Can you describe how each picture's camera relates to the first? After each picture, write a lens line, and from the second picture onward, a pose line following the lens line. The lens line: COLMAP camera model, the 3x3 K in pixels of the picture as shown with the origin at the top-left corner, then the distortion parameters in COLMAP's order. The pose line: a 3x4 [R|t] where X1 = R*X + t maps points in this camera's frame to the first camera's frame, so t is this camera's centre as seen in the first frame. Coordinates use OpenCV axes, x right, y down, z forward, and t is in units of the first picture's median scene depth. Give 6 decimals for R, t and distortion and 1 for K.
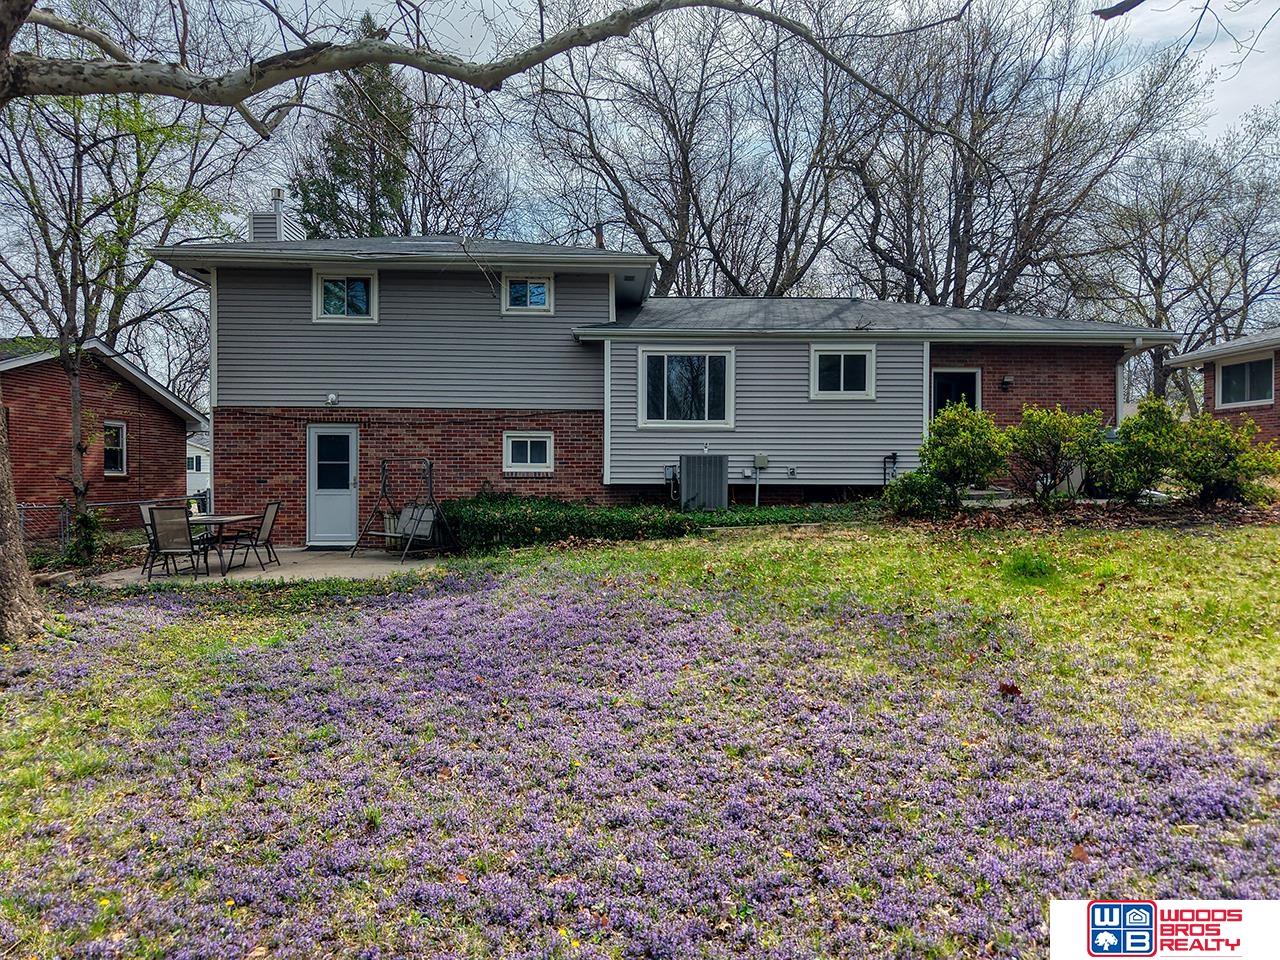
lens RADIAL K [[883.8, 0, 640.0], [0, 883.8, 480.0], [0, 0, 1]] dist [0.129935, -0.296327]
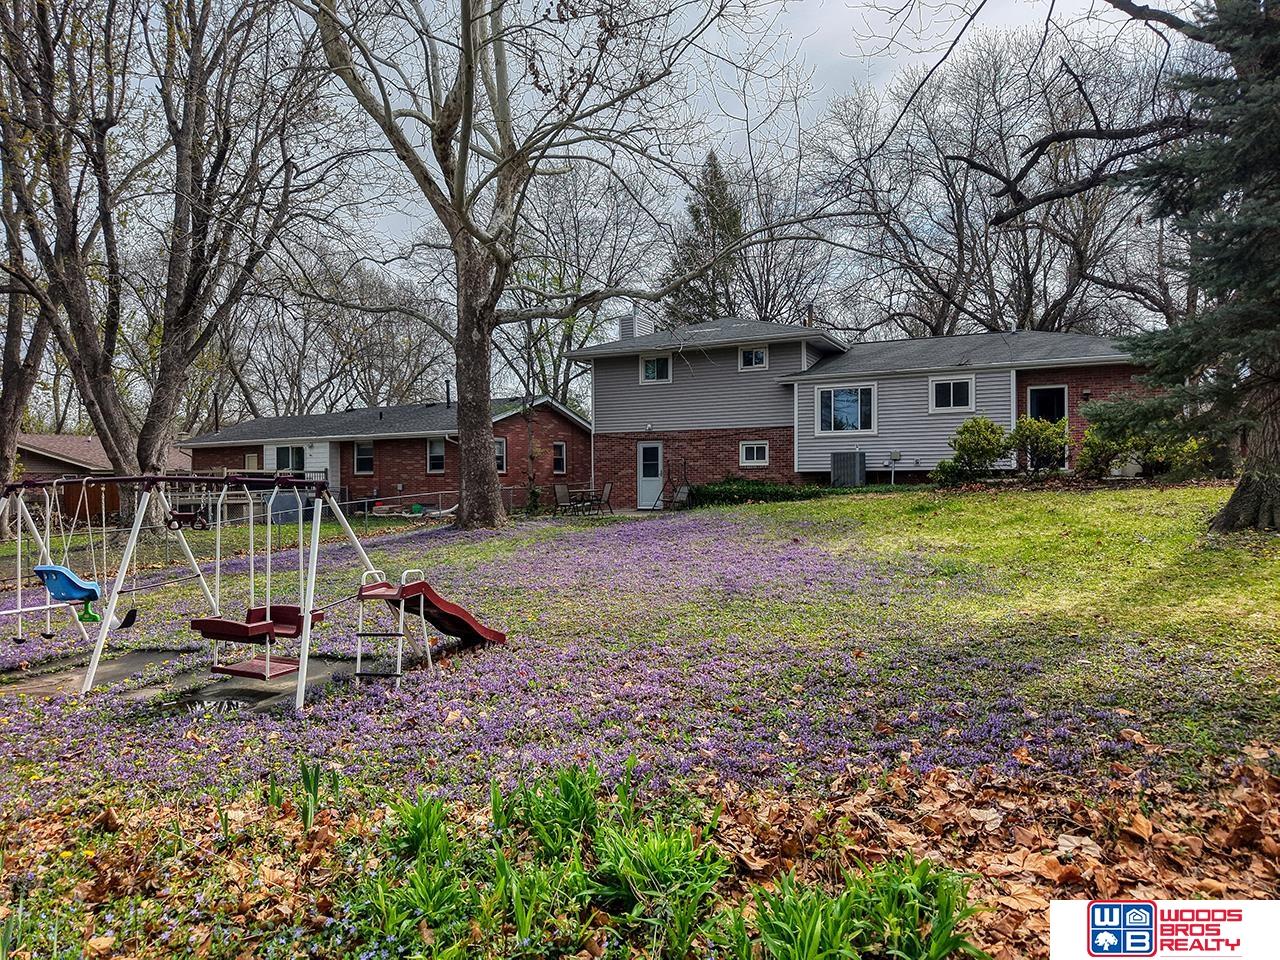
lens RADIAL K [[884.2, 0, 640.0], [0, 884.2, 480.0], [0, 0, 1]] dist [0.018912, -0.005472]
pose [[0.875000, -0.011998, -0.483974, 0.489203], [0.009181, 0.999924, -0.008191, 0.029645], [0.484036, 0.002724, 0.875044, -0.549556]]
